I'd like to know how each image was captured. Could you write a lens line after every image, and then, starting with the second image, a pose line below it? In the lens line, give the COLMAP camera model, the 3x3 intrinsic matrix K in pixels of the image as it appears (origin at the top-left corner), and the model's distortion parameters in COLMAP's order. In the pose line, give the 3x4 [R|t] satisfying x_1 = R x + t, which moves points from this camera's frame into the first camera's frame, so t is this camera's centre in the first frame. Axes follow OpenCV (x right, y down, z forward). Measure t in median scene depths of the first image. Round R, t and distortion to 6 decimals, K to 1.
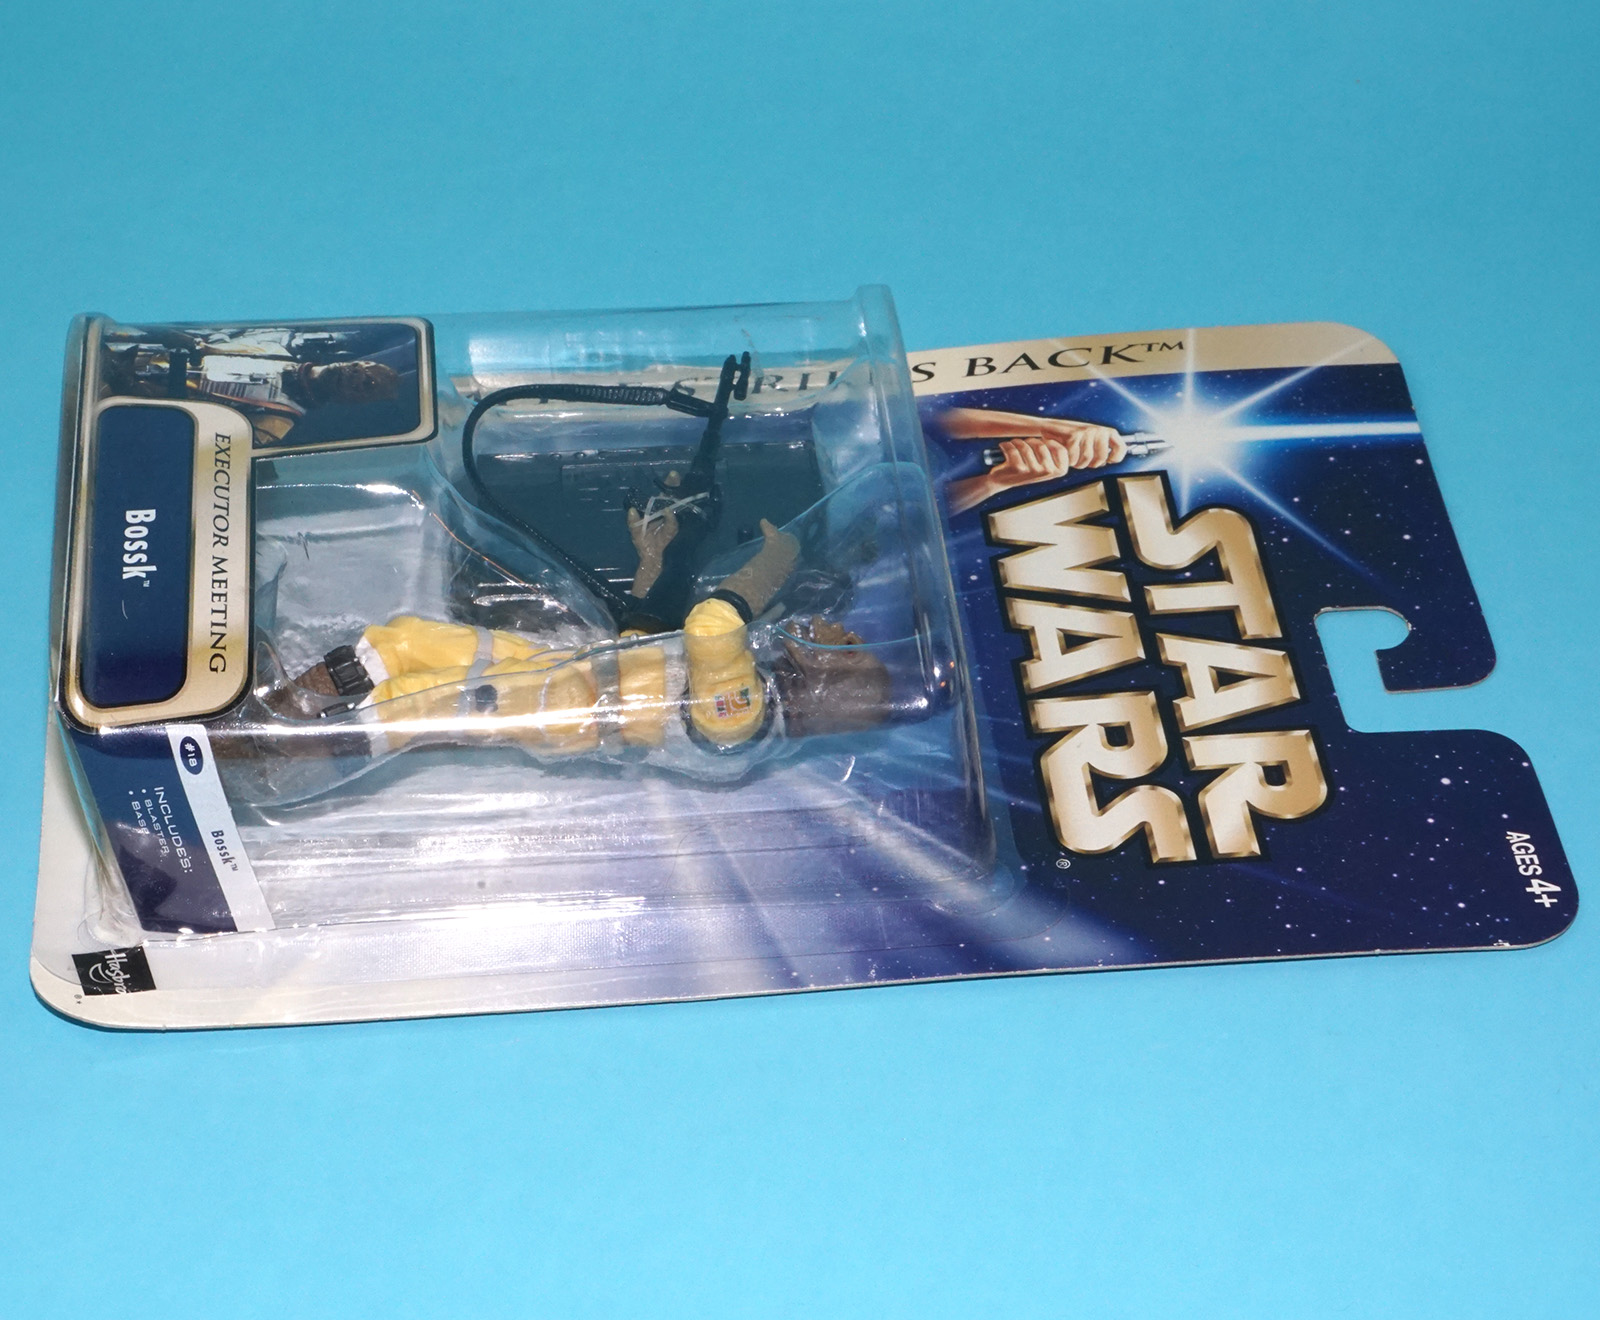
lens RADIAL K [[4144.6, 0, 800.0], [0, 4144.6, 660.0], [0, 0, 1]] dist [0.002405, -0.001591]
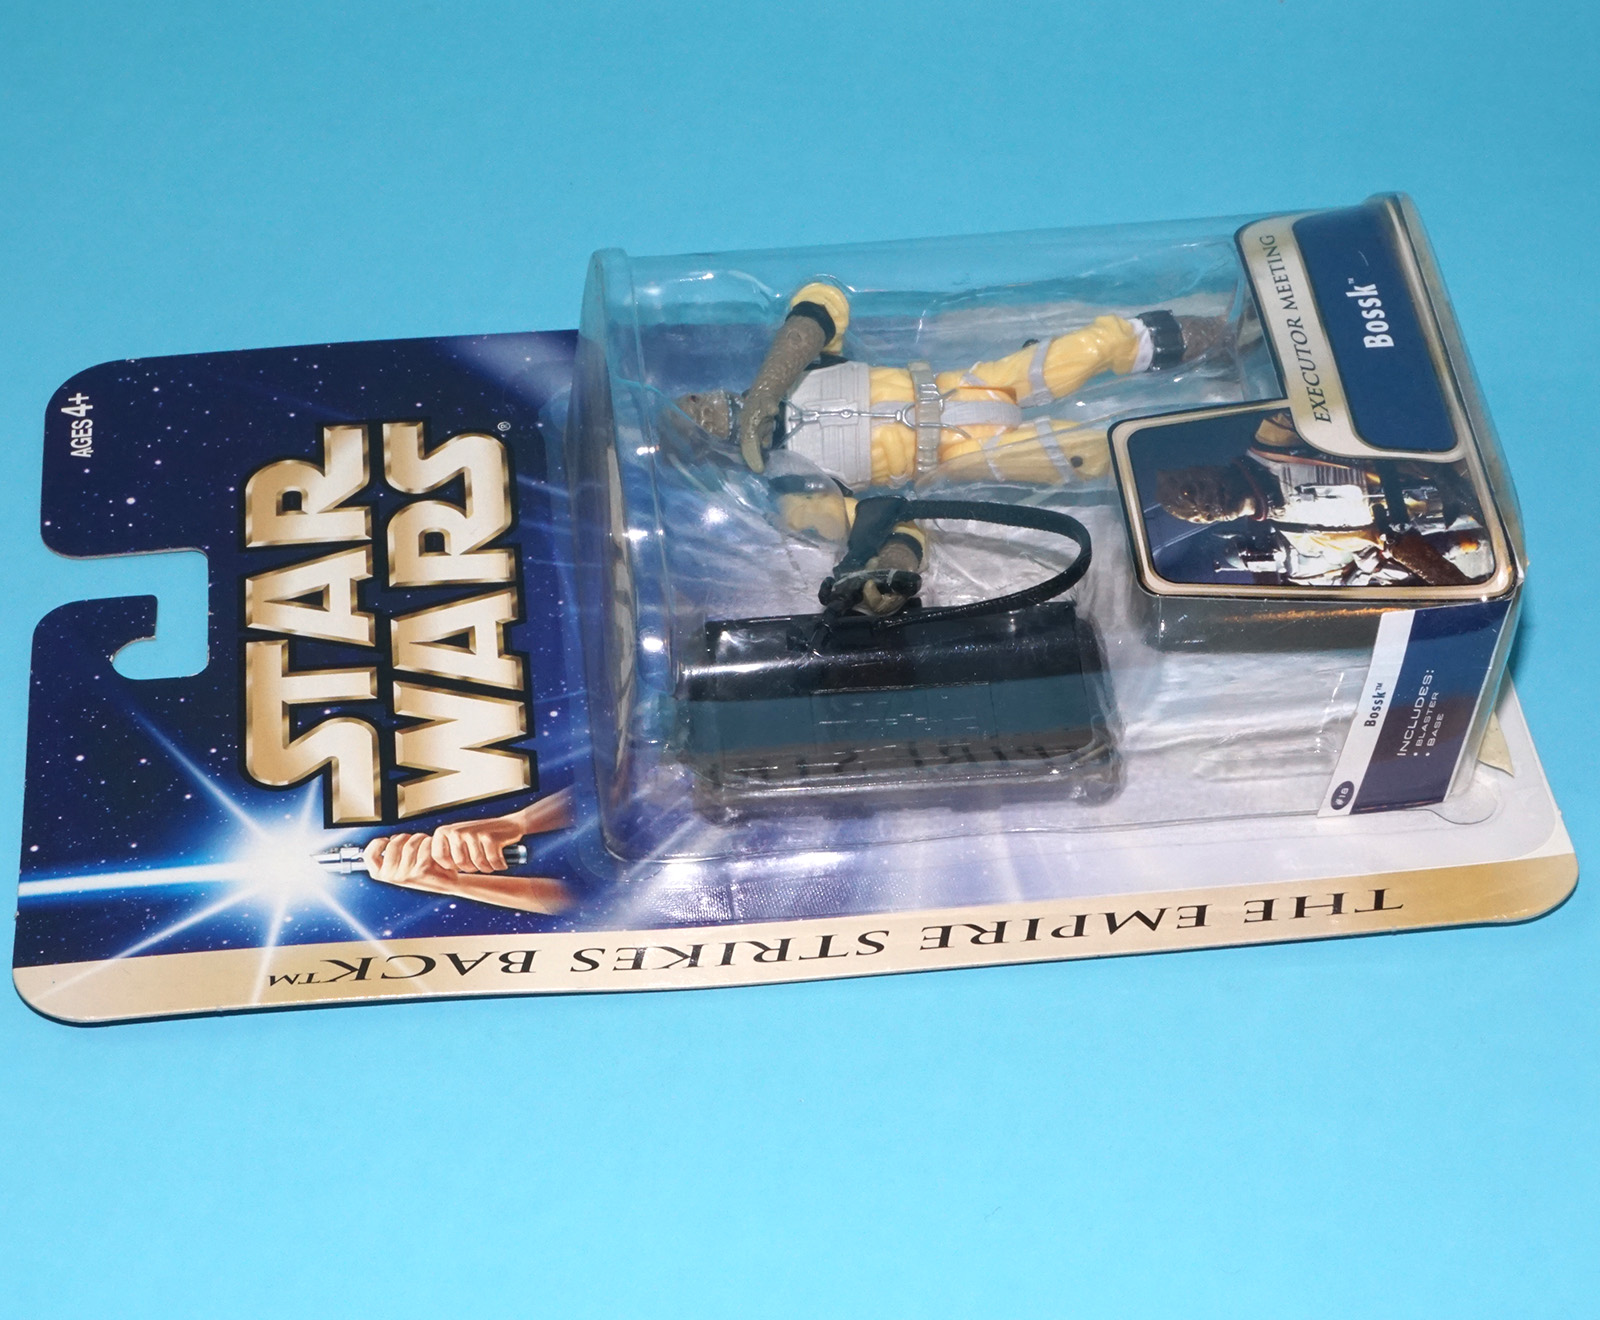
lens RADIAL K [[4144.6, 0, 800.0], [0, 4144.6, 660.0], [0, 0, 1]] dist [0.002405, -0.001591]
pose [[-0.999975, -0.005689, -0.004316, -0.010323], [-0.004903, 0.107610, 0.994181, -0.986197], [-0.005191, 0.994177, -0.107635, 1.116338]]
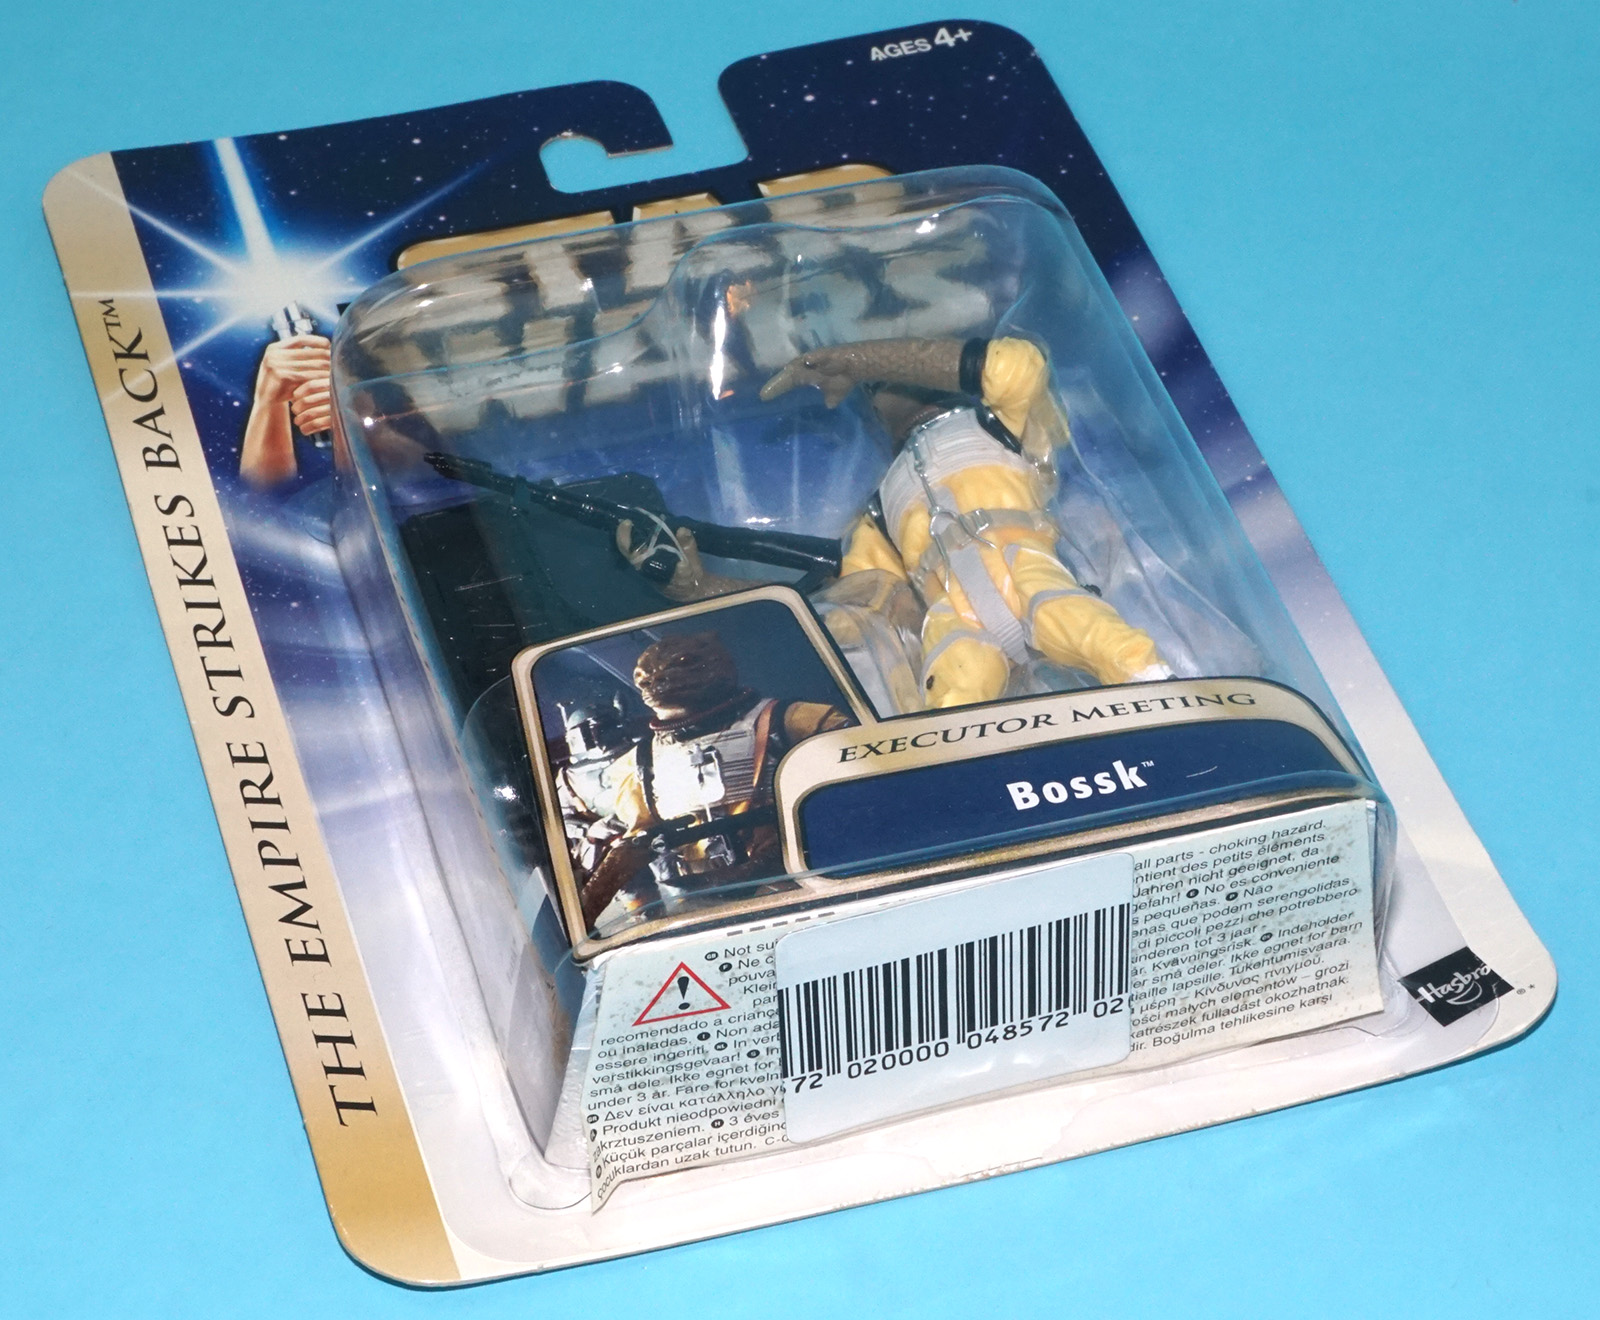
lens RADIAL K [[4832.8, 0, 833.0], [0, 4832.8, 660.0], [0, 0, 1]] dist [0.094800, -1.626584]
pose [[-0.184933, -0.664077, 0.724432, -0.740654], [0.645396, 0.473838, 0.599118, -0.572611], [-0.741124, 0.578341, 0.340964, 0.659737]]
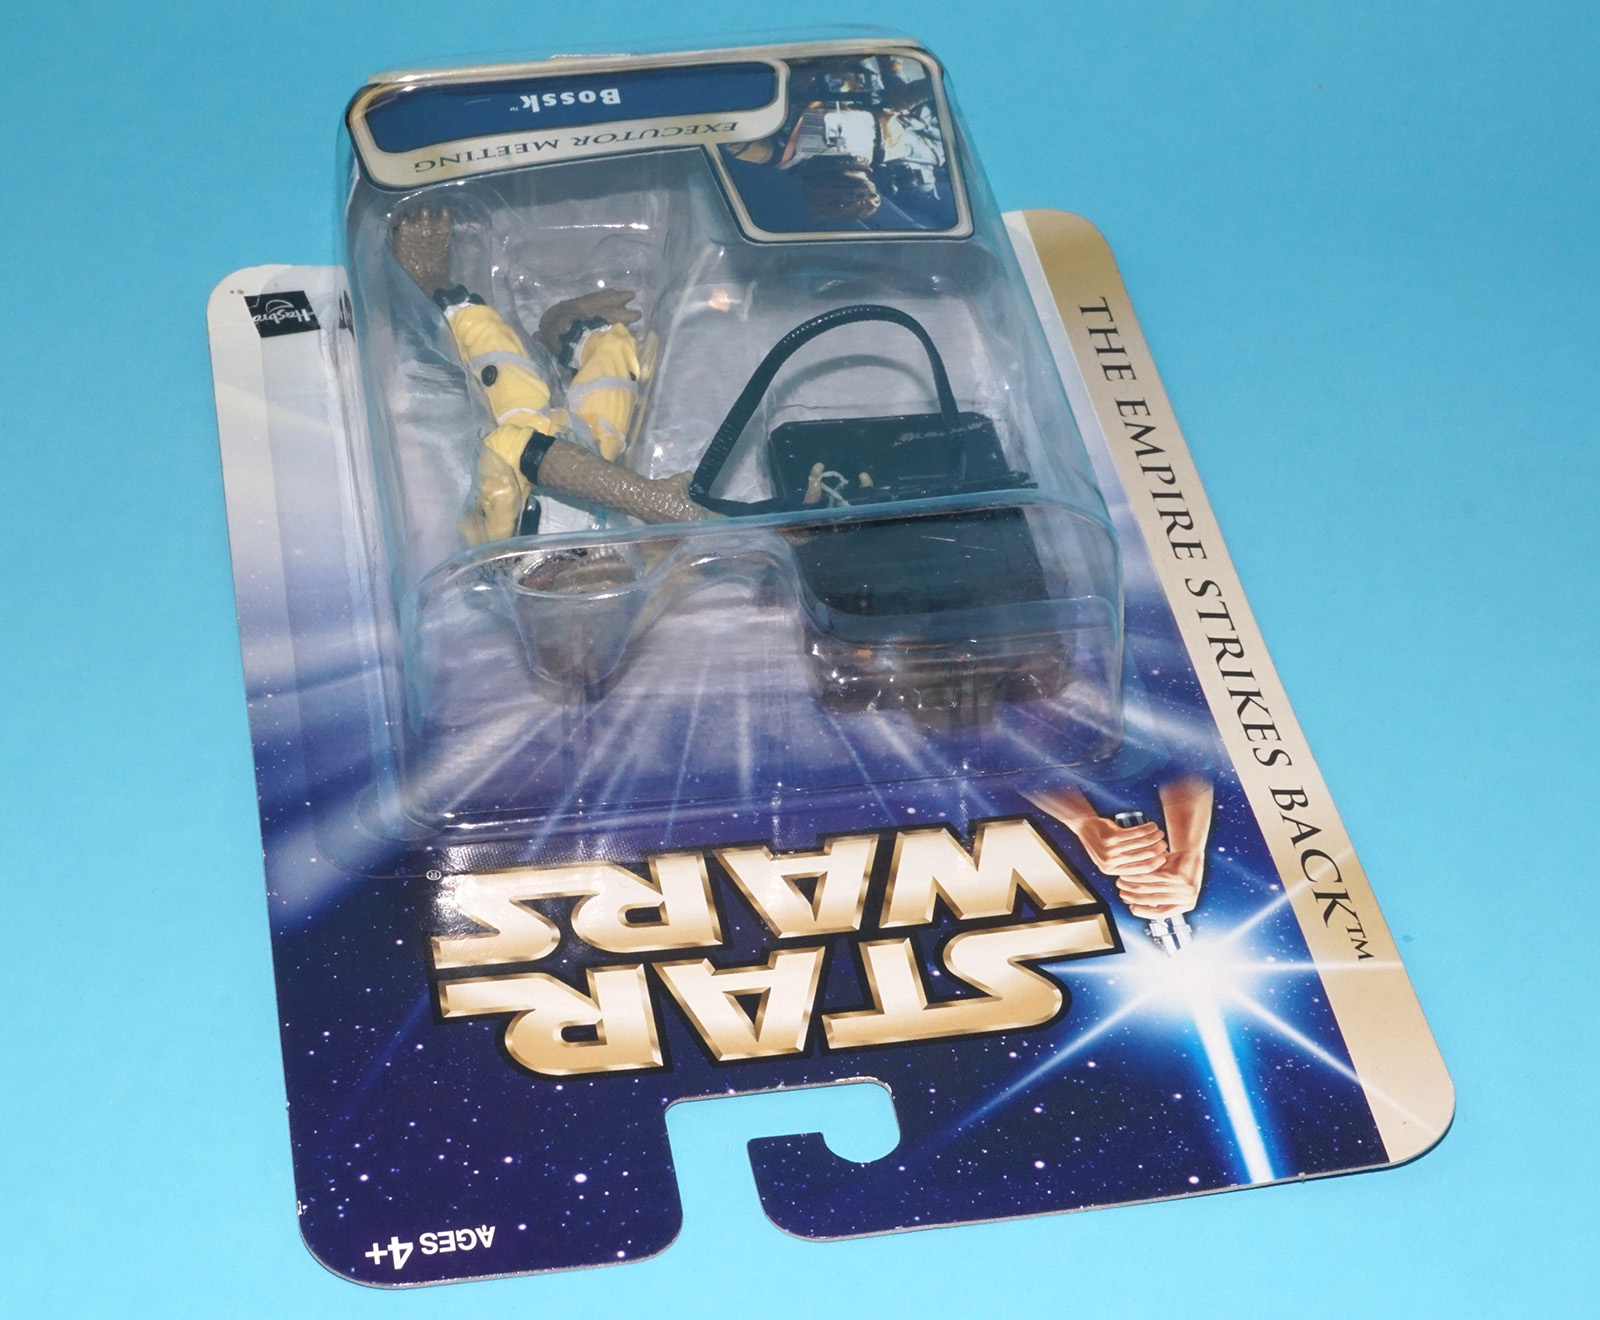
lens RADIAL K [[4207.7, 0, 800.0], [0, 4207.7, 660.0], [0, 0, 1]] dist [0.026432, -0.317353]
pose [[0.068616, 0.620845, -0.780924, 0.736197], [-0.663462, 0.612982, 0.429034, -0.417335], [0.745057, 0.488675, 0.453968, 0.574963]]
